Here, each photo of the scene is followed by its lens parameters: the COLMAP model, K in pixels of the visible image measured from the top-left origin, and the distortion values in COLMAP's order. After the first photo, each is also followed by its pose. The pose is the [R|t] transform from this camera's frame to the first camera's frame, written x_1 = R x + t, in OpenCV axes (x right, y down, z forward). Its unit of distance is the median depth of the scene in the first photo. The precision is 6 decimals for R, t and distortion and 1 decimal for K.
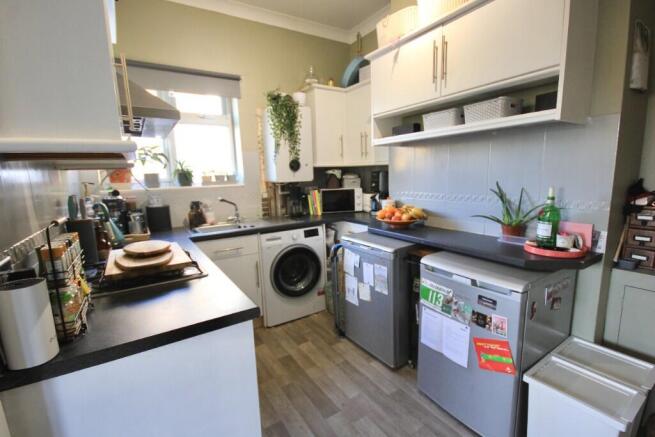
lens RADIAL K [[304.1, 0, 332.0], [0, 304.1, 218.7], [0, 0, 1]] dist [-0.013592, -0.000943]
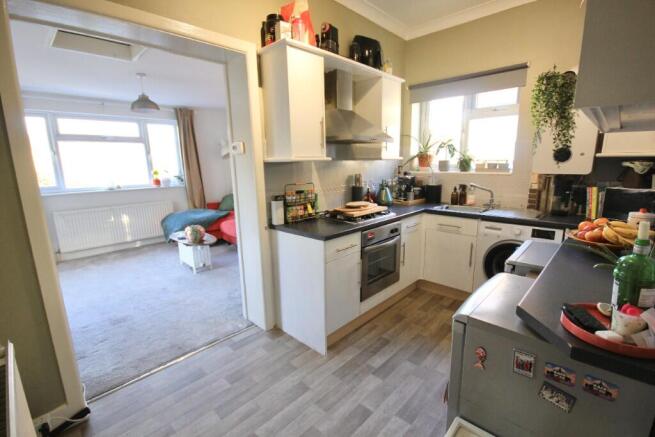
lens RADIAL K [[304.1, 0, 327.7], [0, 304.1, 215.2], [0, 0, 1]] dist [-0.013592, -0.000943]
pose [[0.234308, 0.197481, -0.951893, 0.562541], [-0.135390, 0.976237, 0.169205, -0.063899], [0.962689, 0.089231, 0.255477, 0.164144]]
